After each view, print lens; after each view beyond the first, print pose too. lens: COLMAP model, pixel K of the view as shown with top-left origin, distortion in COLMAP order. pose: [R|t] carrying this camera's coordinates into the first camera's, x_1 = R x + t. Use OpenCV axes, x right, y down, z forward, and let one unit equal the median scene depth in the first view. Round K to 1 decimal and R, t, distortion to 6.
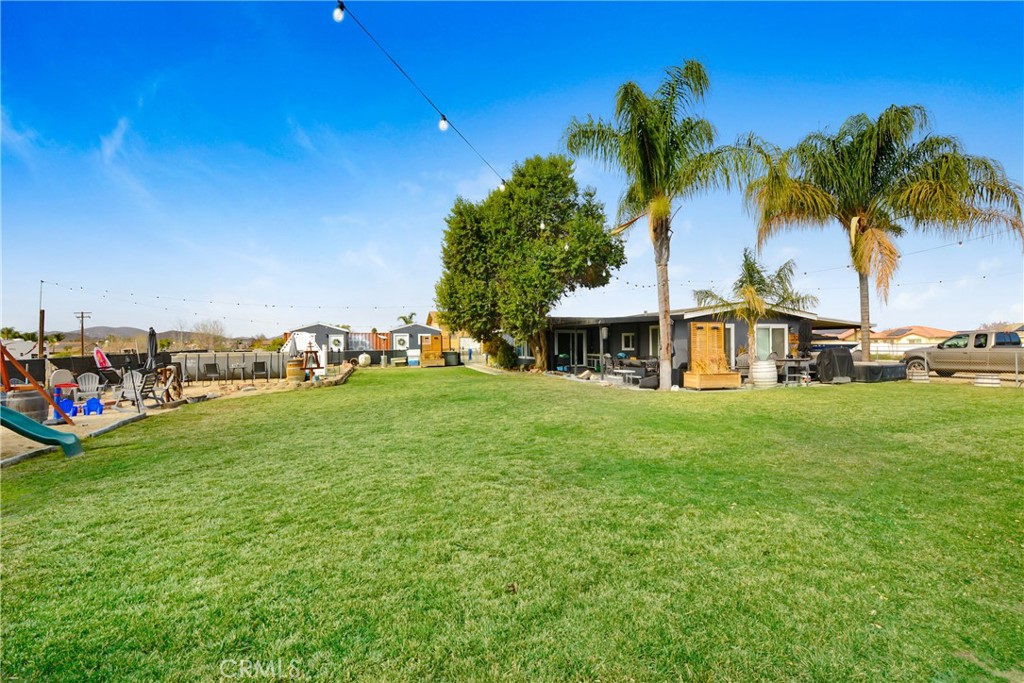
lens RADIAL K [[479.0, 0, 513.8], [0, 479.0, 341.2], [0, 0, 1]] dist [-0.041065, -0.000118]
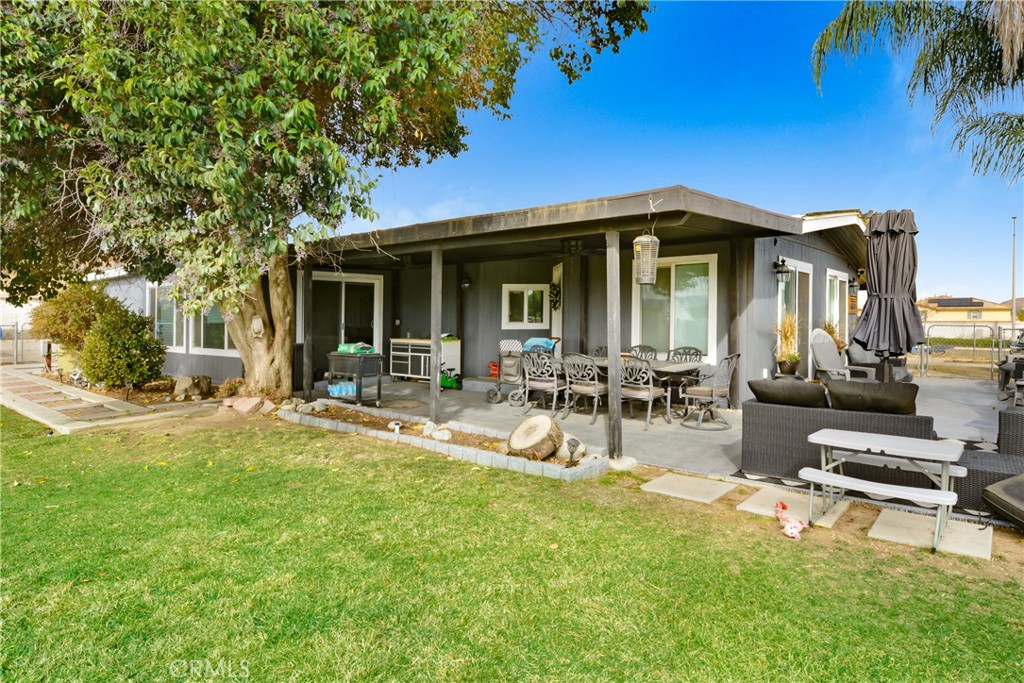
lens RADIAL K [[539.1, 0, 515.5], [0, 539.1, 319.2], [0, 0, 1]] dist [0.001405, 0.000047]
pose [[0.814268, 0.005921, 0.580459, -0.012463], [-0.011065, 0.999925, 0.005323, 0.009485], [-0.580384, -0.010757, 0.814272, 0.736509]]
